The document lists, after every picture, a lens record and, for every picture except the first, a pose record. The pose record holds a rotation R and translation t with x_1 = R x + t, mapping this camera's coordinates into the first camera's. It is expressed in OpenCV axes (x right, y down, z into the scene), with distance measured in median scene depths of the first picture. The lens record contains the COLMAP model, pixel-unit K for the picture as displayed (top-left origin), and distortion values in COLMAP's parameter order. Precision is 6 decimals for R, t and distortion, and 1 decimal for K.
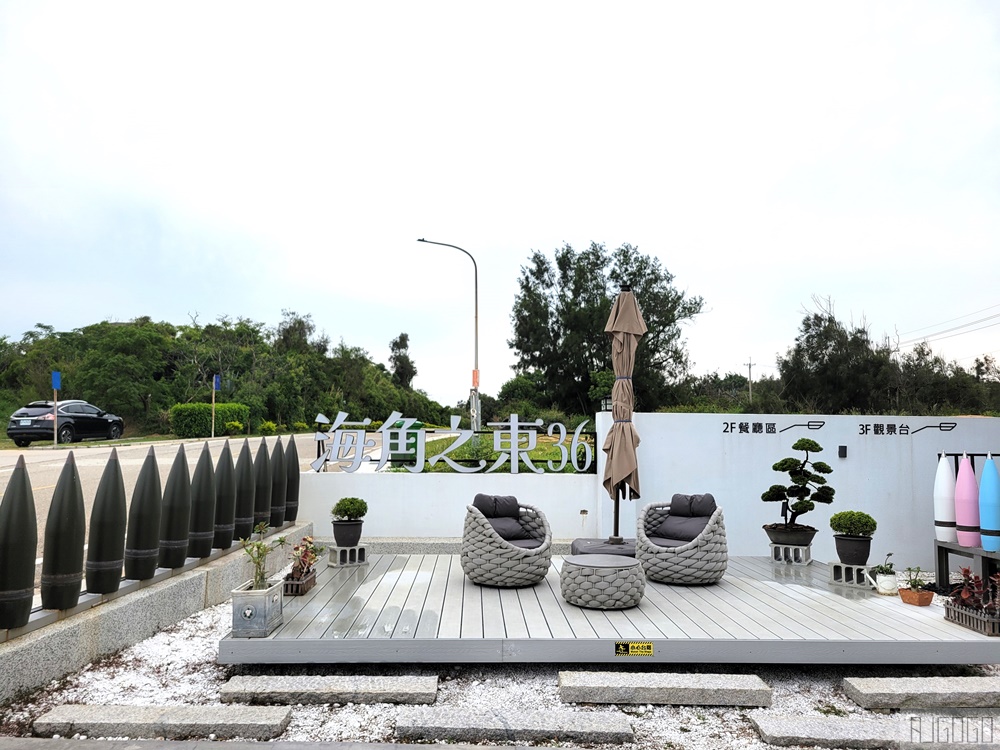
lens RADIAL K [[747.9, 0, 501.5], [0, 747.9, 372.0], [0, 0, 1]] dist [0.007221, 0.002963]
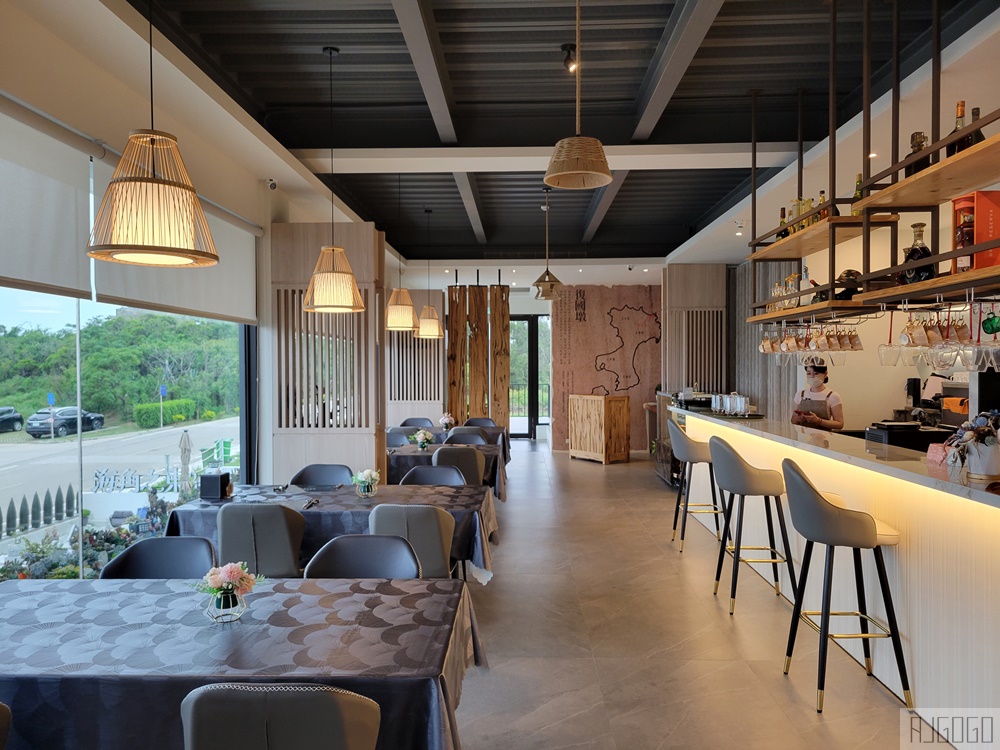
lens RADIAL K [[747.9, 0, 499.5], [0, 747.9, 376.7], [0, 0, 1]] dist [0.007221, 0.002963]
pose [[0.996443, -0.011934, -0.083418, 0.456529], [0.020368, 0.994677, 0.101005, -0.166059], [0.081768, -0.102345, 0.991383, -0.462134]]
